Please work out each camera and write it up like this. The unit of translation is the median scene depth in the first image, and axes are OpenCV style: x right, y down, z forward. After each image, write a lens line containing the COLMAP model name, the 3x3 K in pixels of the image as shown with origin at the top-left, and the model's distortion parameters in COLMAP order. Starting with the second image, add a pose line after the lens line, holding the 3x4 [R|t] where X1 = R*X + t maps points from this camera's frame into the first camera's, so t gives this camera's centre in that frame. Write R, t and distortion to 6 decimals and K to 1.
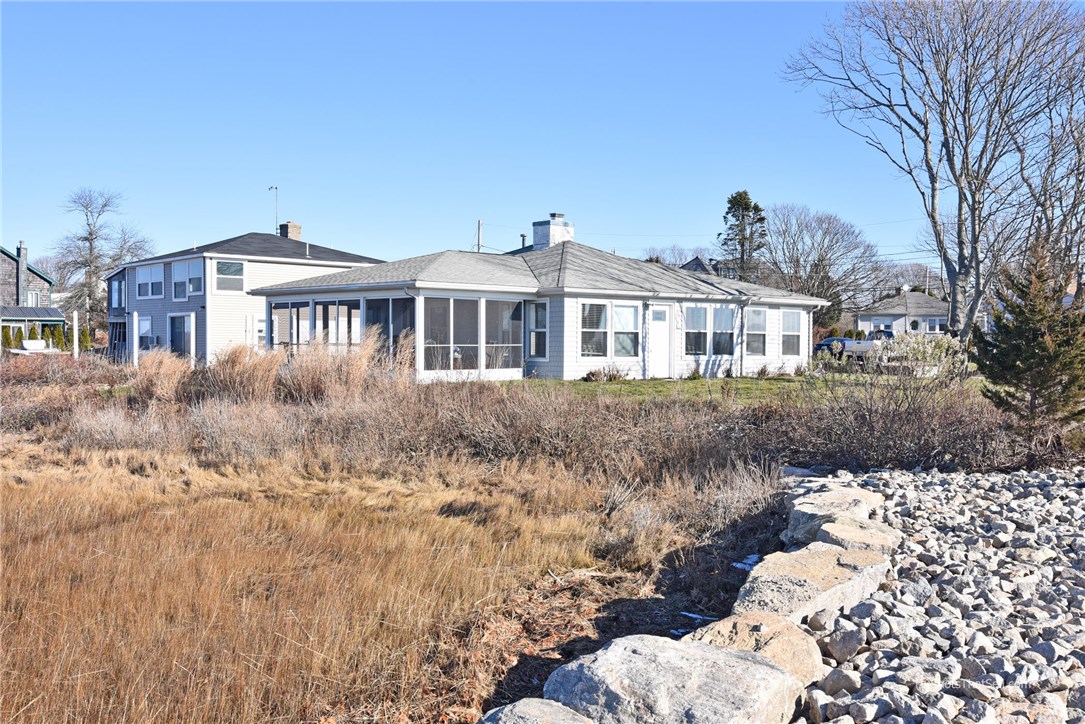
lens RADIAL K [[1166.0, 0, 541.1], [0, 1166.0, 360.4], [0, 0, 1]] dist [-0.005002, 0.000000]
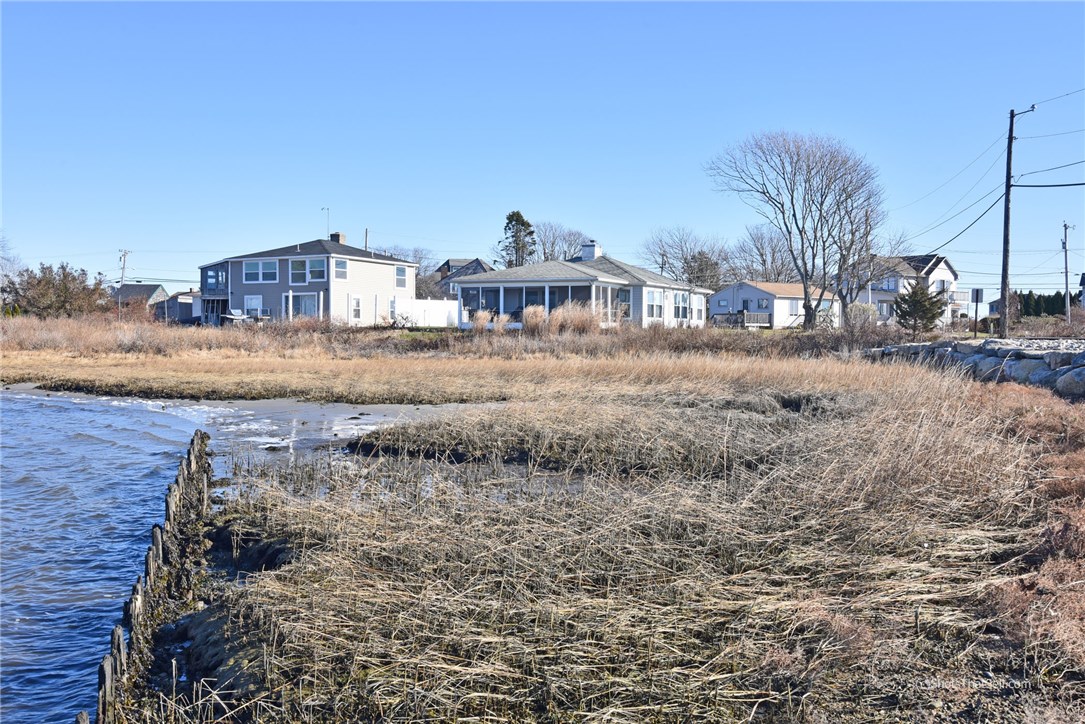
lens RADIAL K [[1166.0, 0, 542.4], [0, 1166.0, 361.8], [0, 0, 1]] dist [-0.005002, 0.000000]
pose [[0.922906, -0.007959, 0.384942, -0.801991], [0.005055, 0.999951, 0.008554, 0.049749], [-0.384991, -0.005949, 0.922901, -0.680254]]
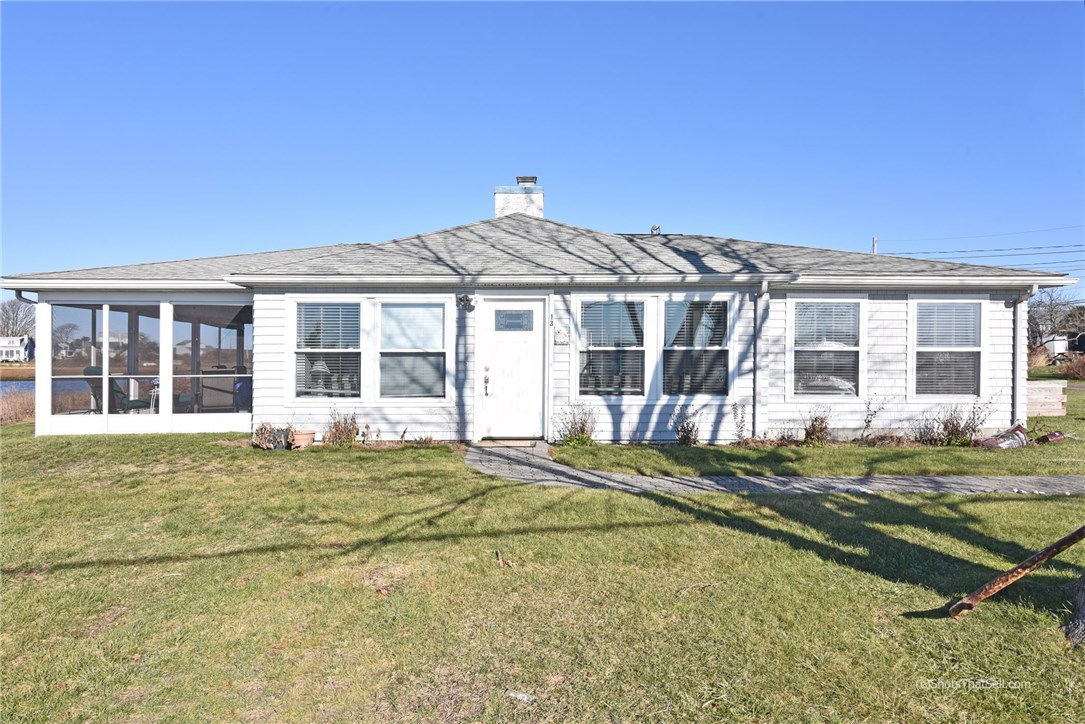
lens RADIAL K [[694.0, 0, 542.6], [0, 694.0, 362.2], [0, 0, 1]] dist [-0.000224, -0.000616]
pose [[0.727351, -0.001864, -0.686263, 0.316514], [-0.005395, 0.999950, -0.008434, -0.016016], [0.686245, 0.009837, 0.727304, 0.750465]]
